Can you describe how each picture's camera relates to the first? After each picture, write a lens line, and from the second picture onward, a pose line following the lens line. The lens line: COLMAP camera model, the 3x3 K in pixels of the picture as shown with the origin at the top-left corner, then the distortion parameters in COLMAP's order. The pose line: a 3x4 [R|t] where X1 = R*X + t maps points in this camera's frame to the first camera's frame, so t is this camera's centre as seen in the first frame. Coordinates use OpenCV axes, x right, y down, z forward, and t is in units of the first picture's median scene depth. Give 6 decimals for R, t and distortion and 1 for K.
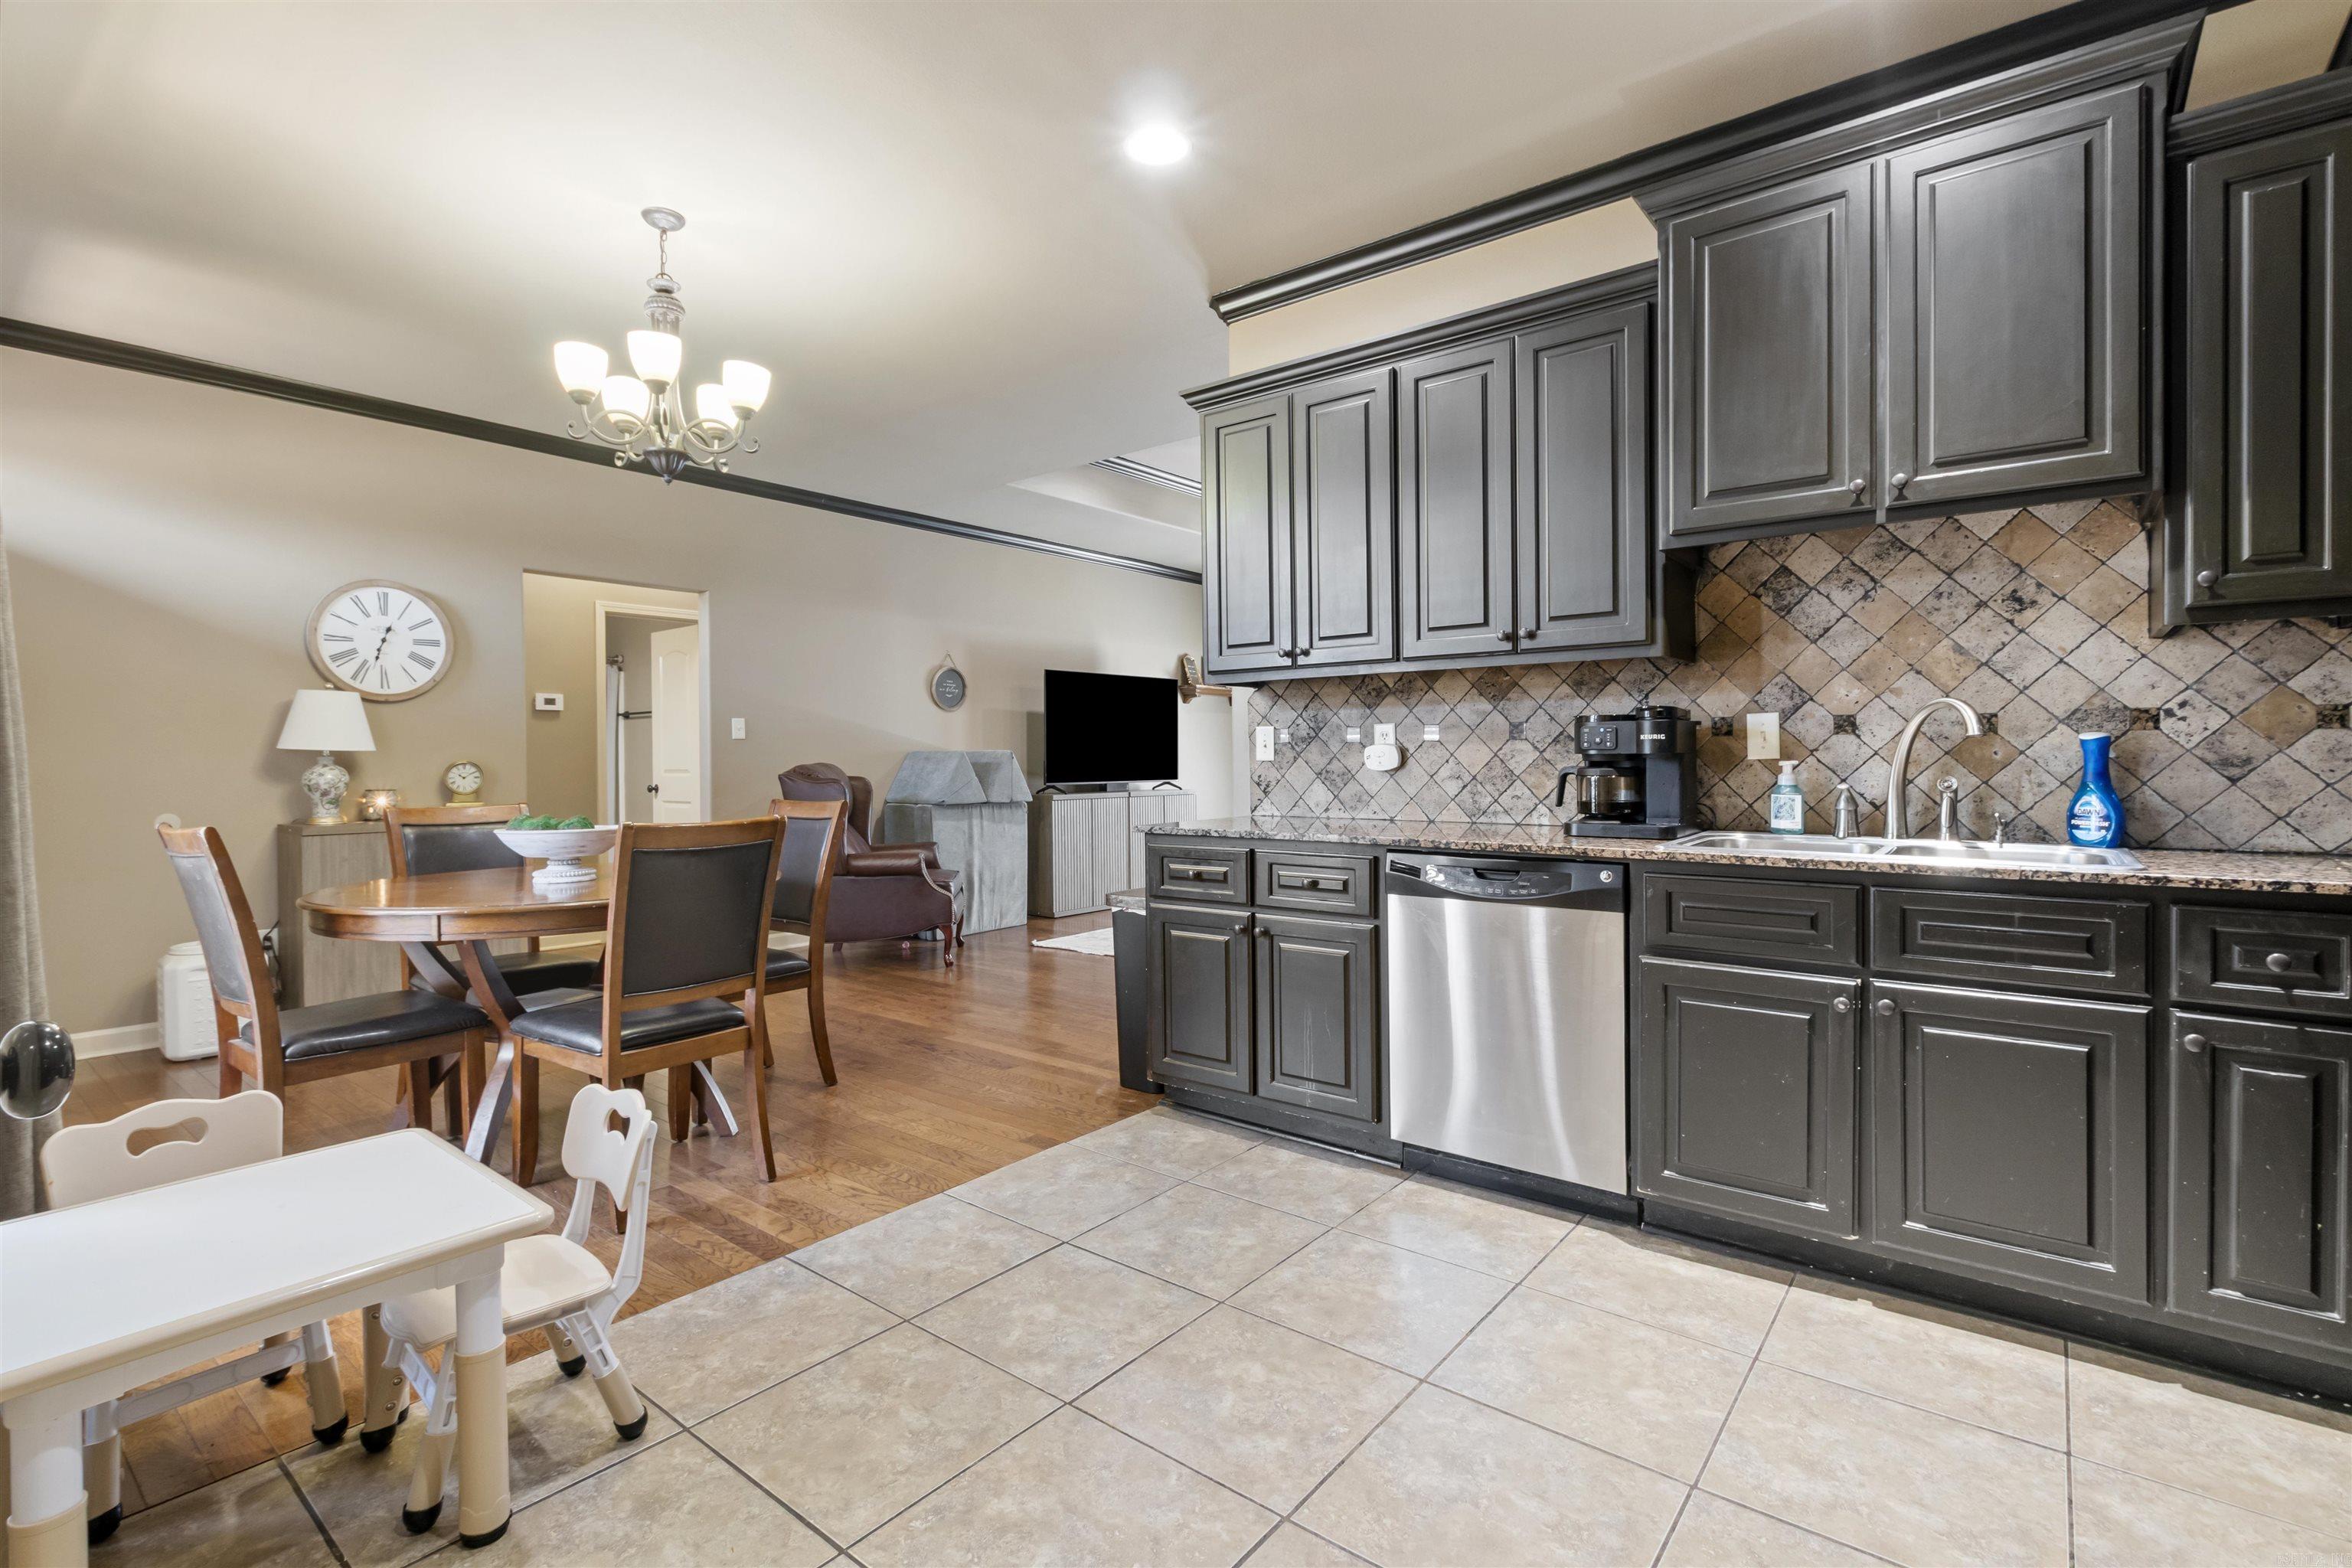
lens RADIAL K [[1079.7, 0, 1176.6], [0, 1079.7, 768.6], [0, 0, 1]] dist [0.000994, -0.000075]
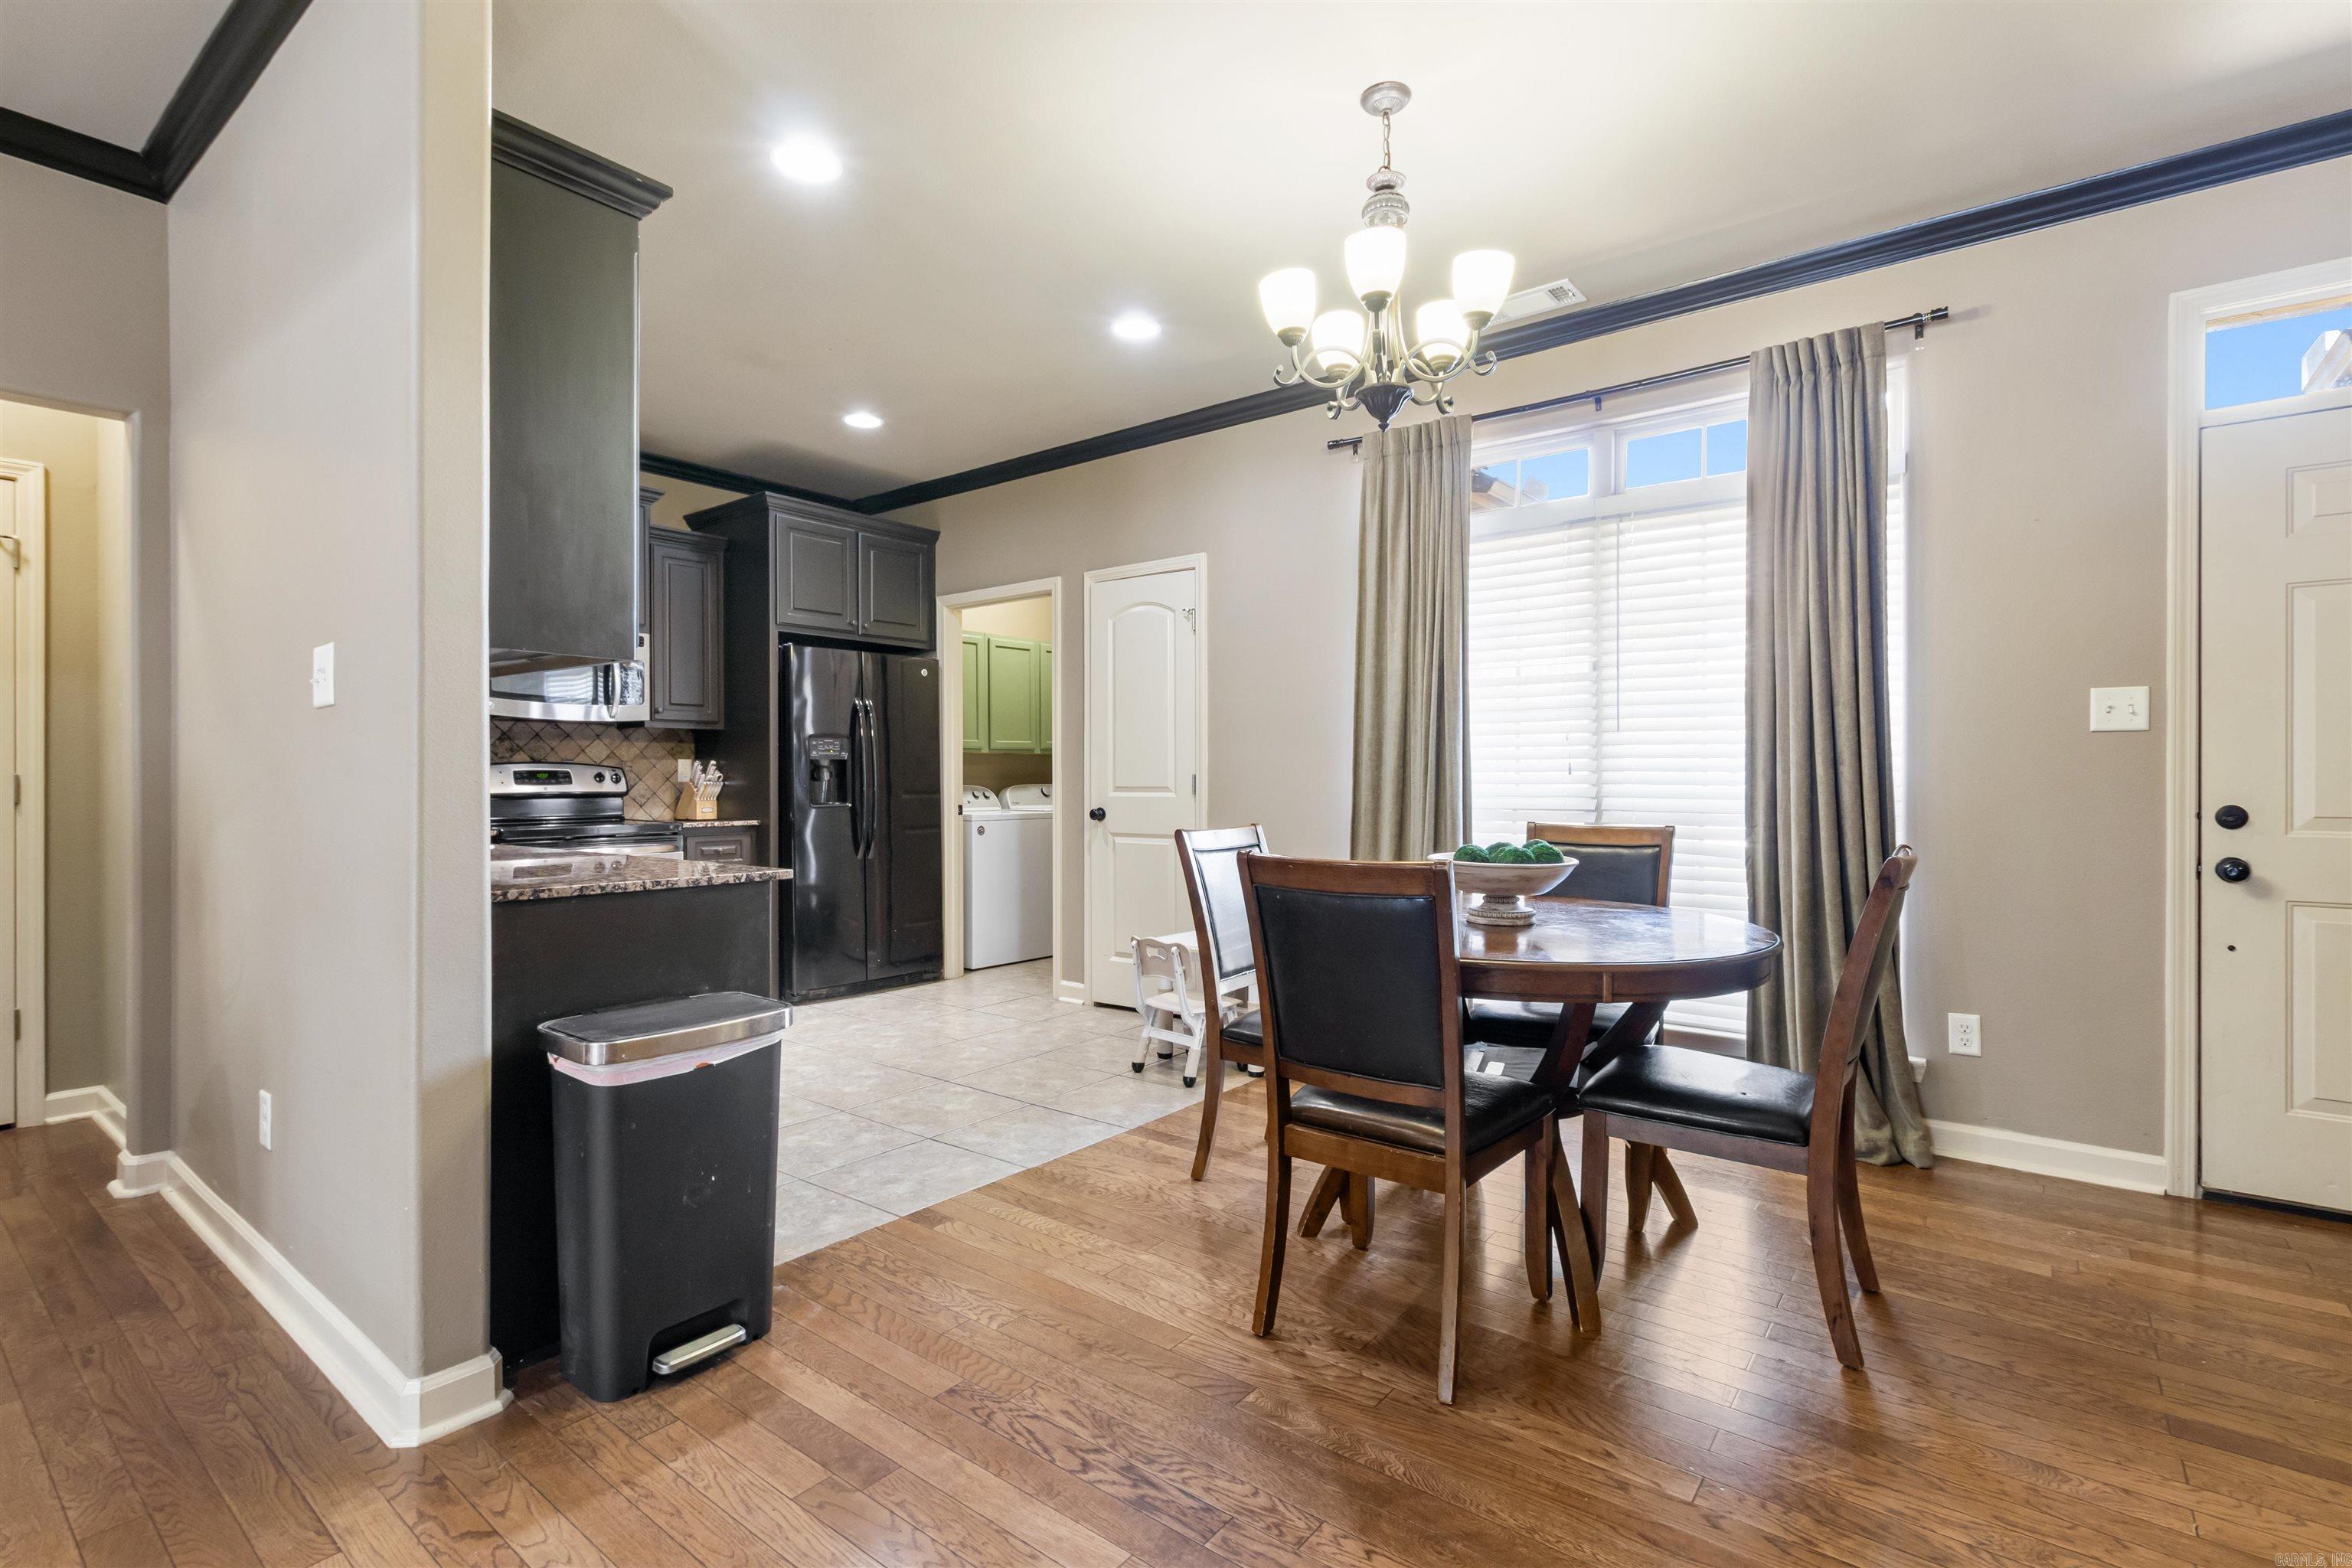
lens RADIAL K [[1086.6, 0, 1176.0], [0, 1086.6, 784.0], [0, 0, 1]] dist [-0.000959, -0.000063]
pose [[-0.999890, 0.008502, -0.012169, -0.359918], [0.008293, 0.999818, 0.017155, -0.020356], [0.012313, 0.017052, -0.999779, 2.121824]]
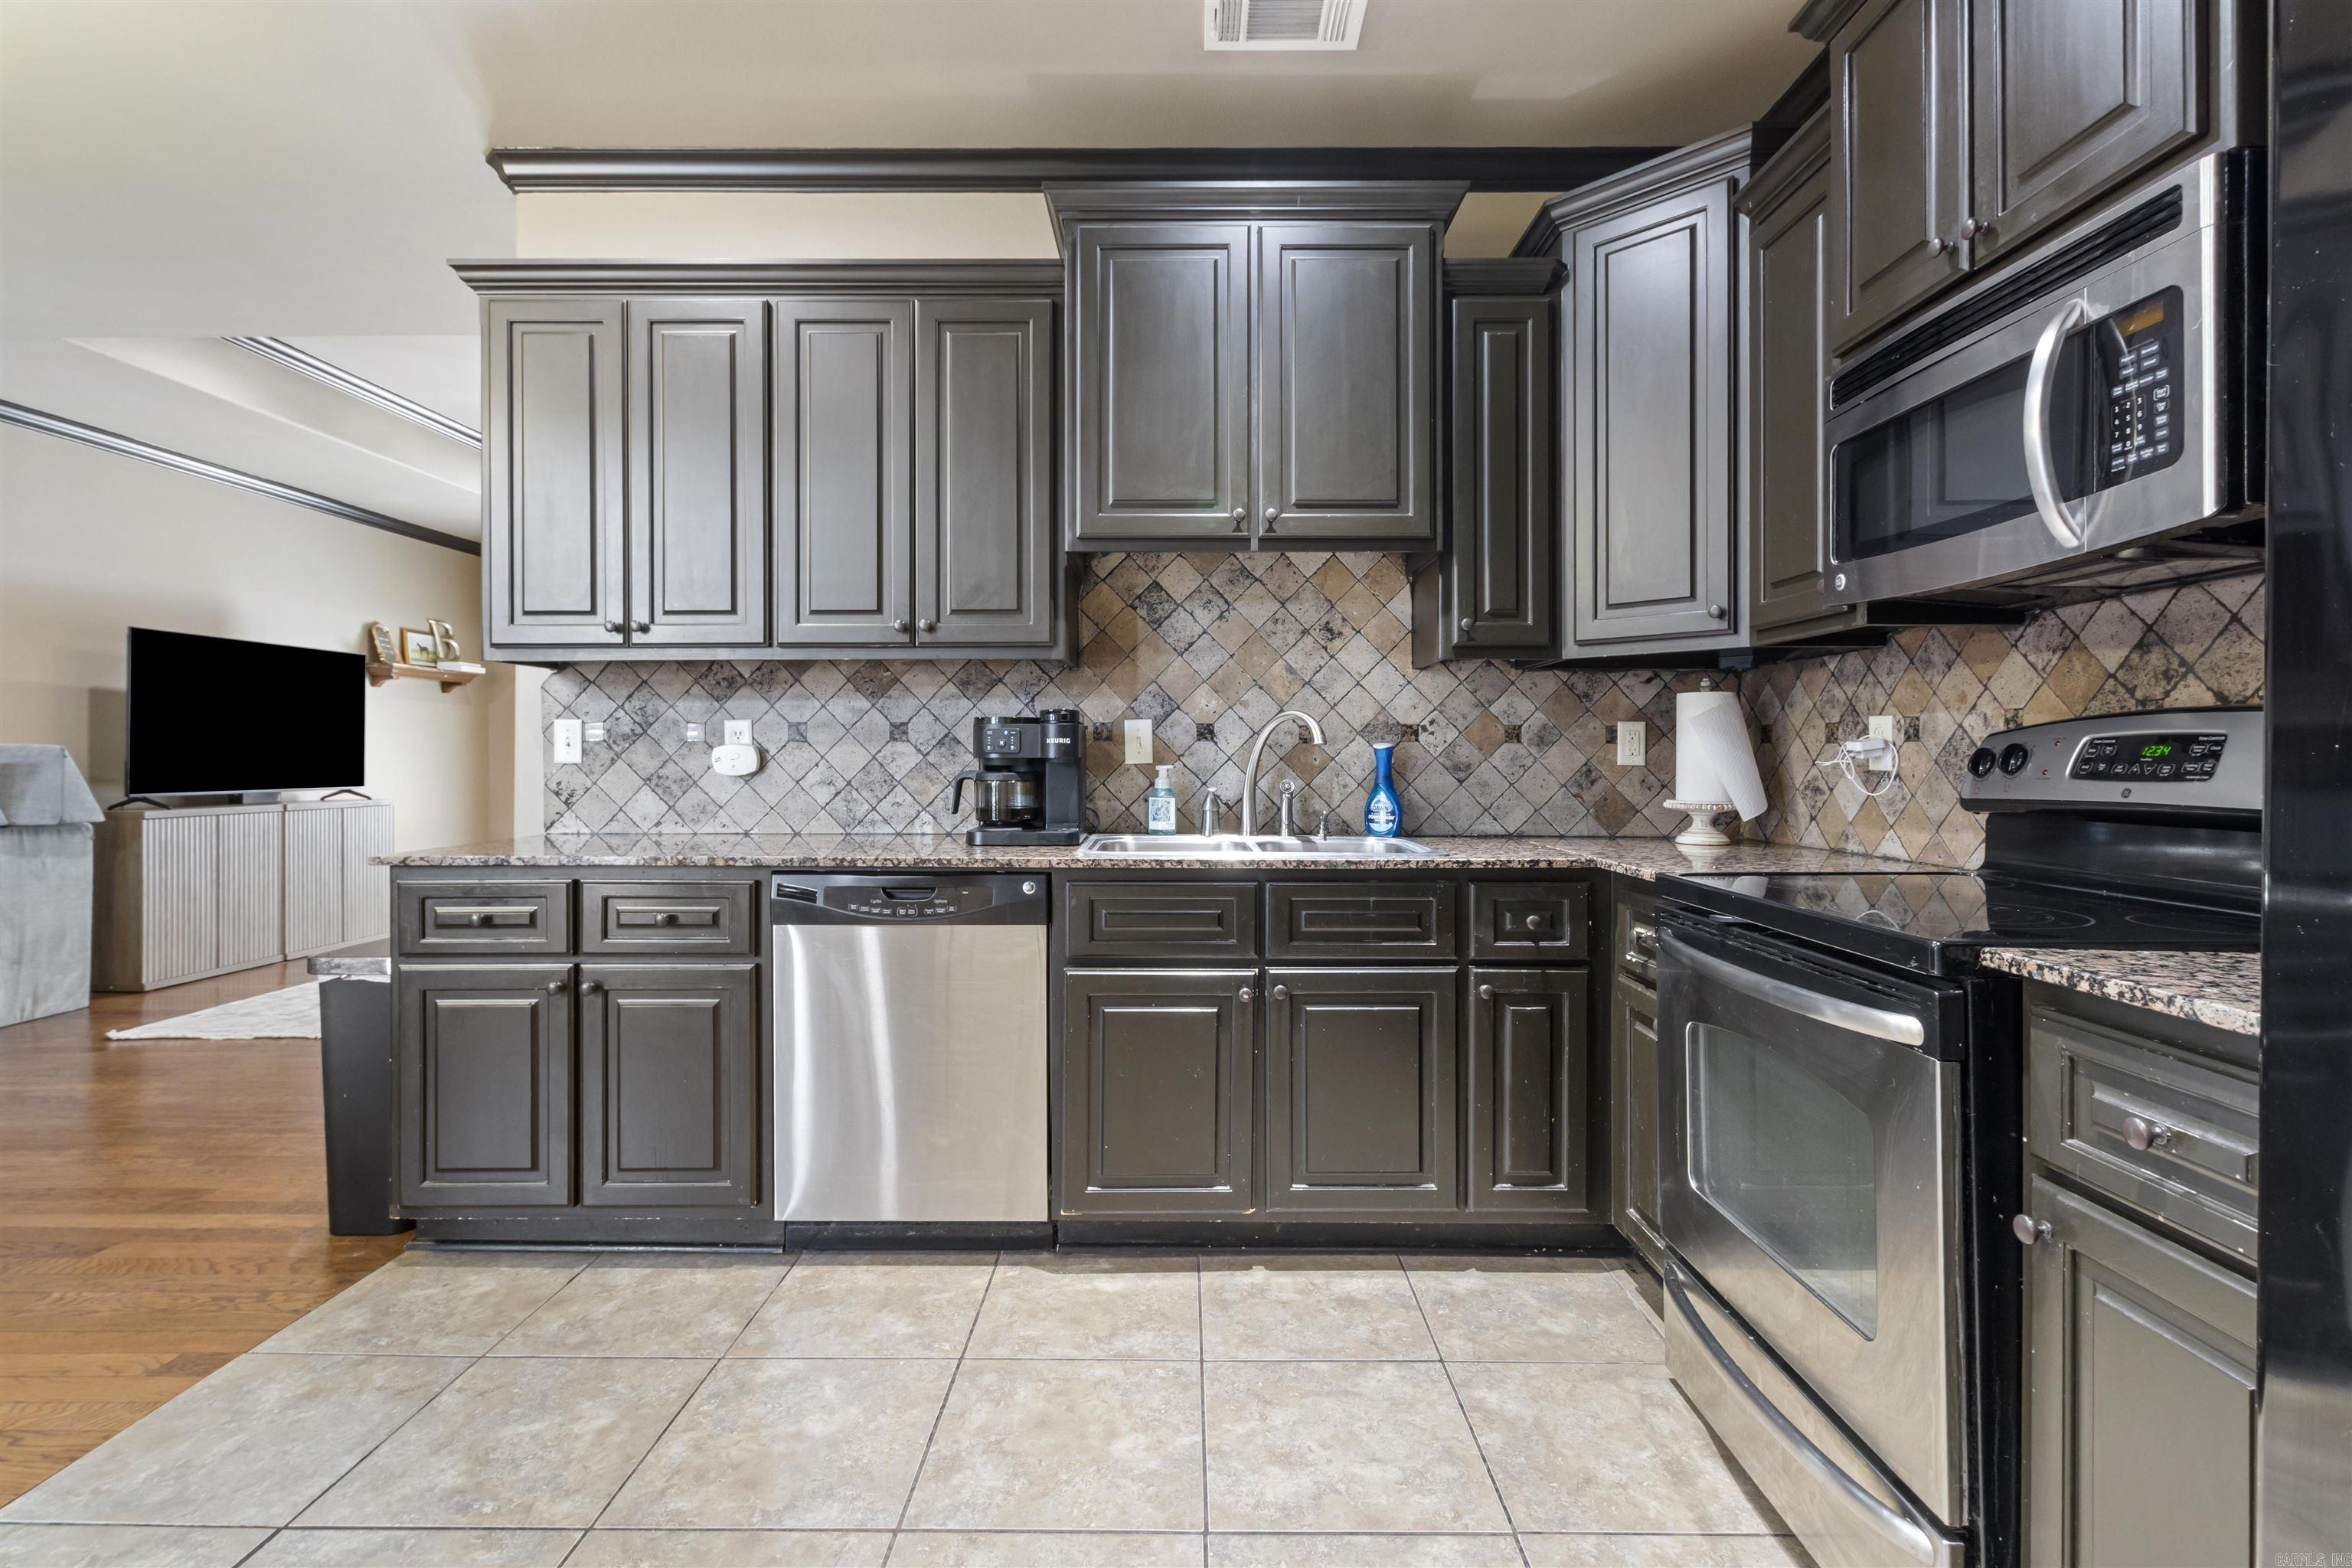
lens RADIAL K [[1084.6, 0, 1178.4], [0, 1084.6, 752.2], [0, 0, 1]] dist [0.000794, 0.000153]
pose [[0.782790, 0.009430, 0.622215, -0.083041], [0.000949, 0.999866, -0.016346, -0.002751], [-0.622286, 0.013386, 0.782676, 0.156316]]
